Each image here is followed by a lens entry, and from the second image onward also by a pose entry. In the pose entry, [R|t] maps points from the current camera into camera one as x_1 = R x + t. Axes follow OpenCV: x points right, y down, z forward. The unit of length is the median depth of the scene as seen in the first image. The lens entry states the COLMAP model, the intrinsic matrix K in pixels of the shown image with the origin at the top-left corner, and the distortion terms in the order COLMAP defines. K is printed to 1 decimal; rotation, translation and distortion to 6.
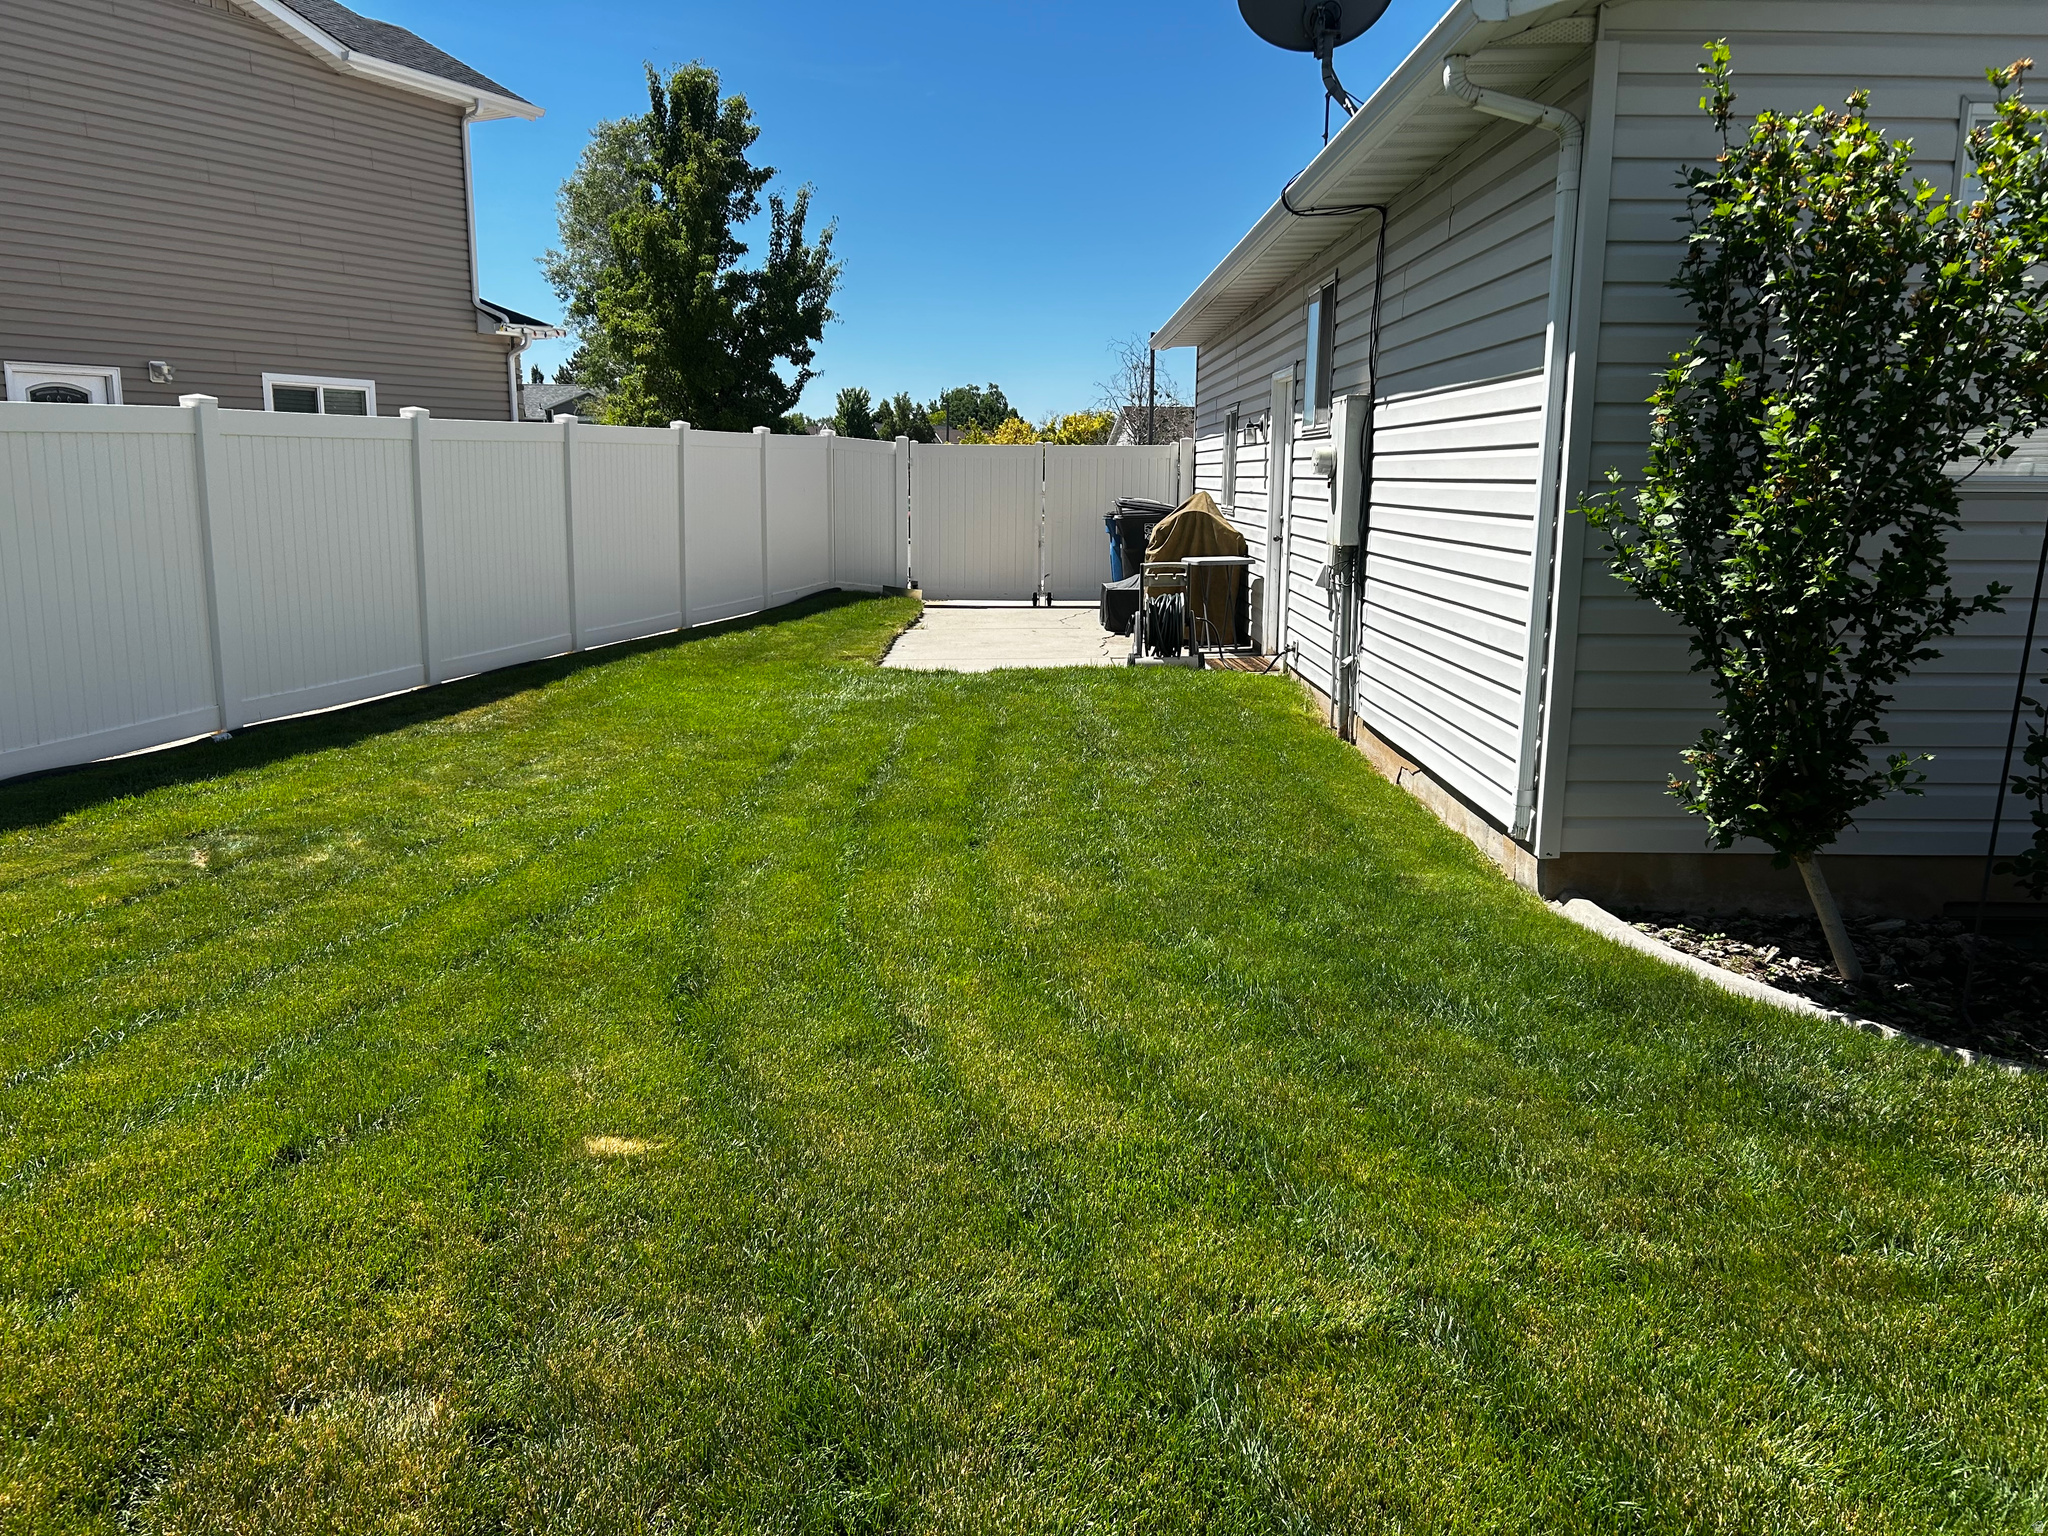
lens RADIAL K [[1521.0, 0, 1024.0], [0, 1521.0, 768.0], [0, 0, 1]] dist [0.002130, 0.001101]
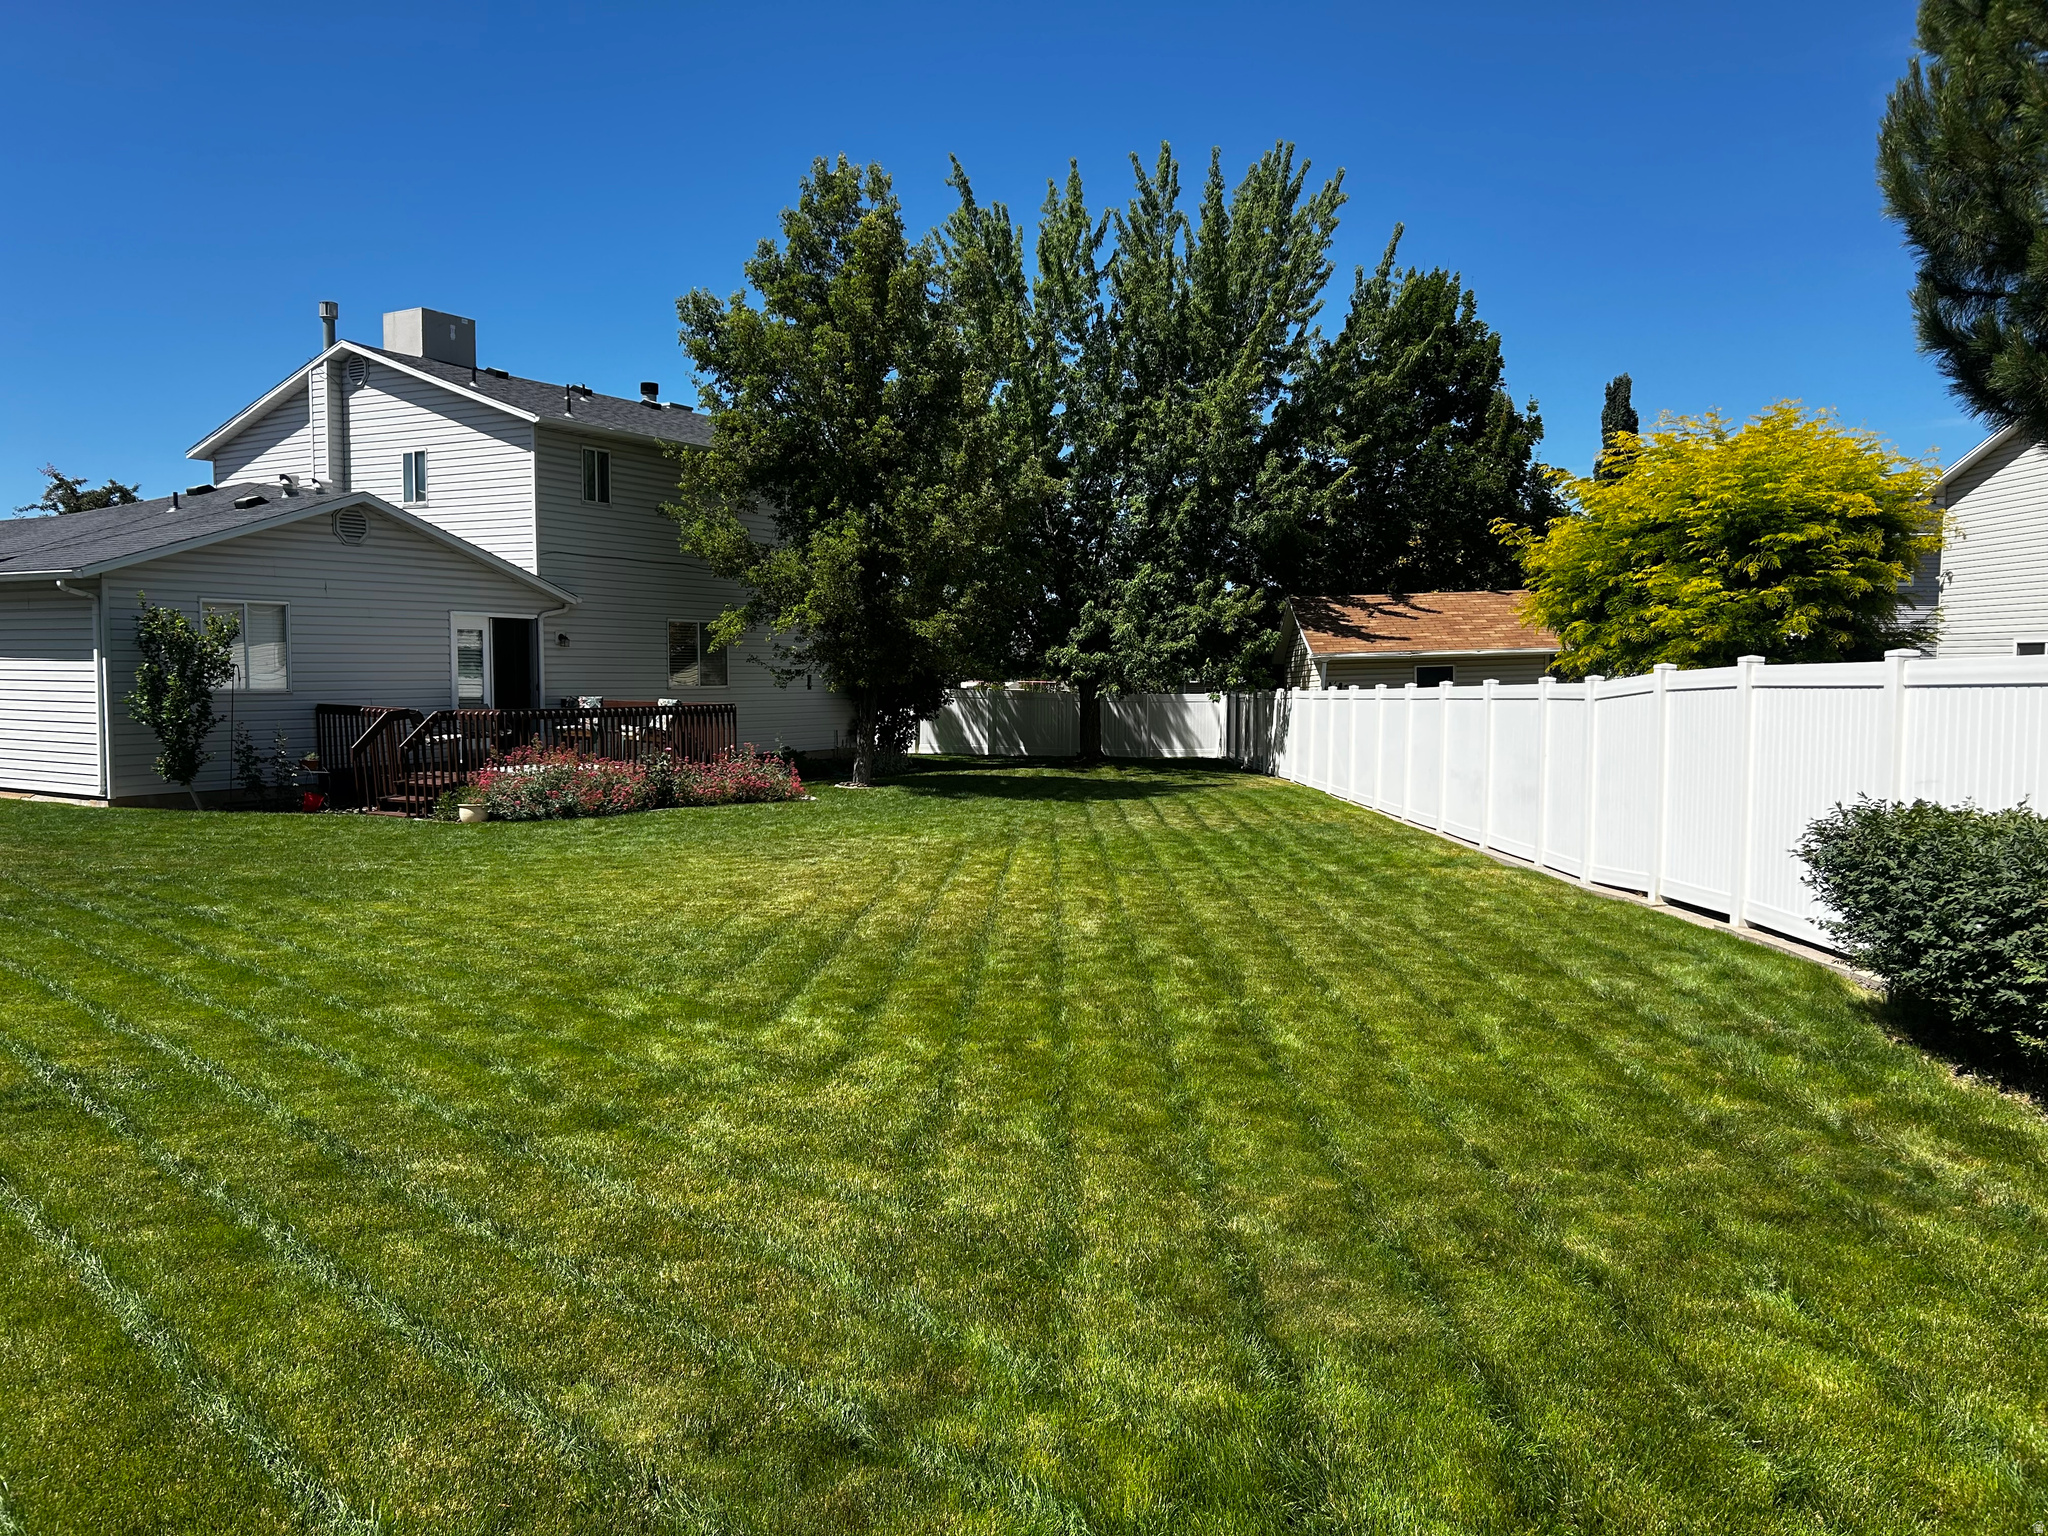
lens RADIAL K [[1521.0, 0, 1024.0], [0, 1521.0, 768.0], [0, 0, 1]] dist [0.002130, 0.001101]
pose [[0.509144, -0.061475, 0.858483, -1.913339], [0.155786, 0.987553, -0.021675, 0.472469], [-0.846465, 0.144775, 0.512383, -3.100308]]
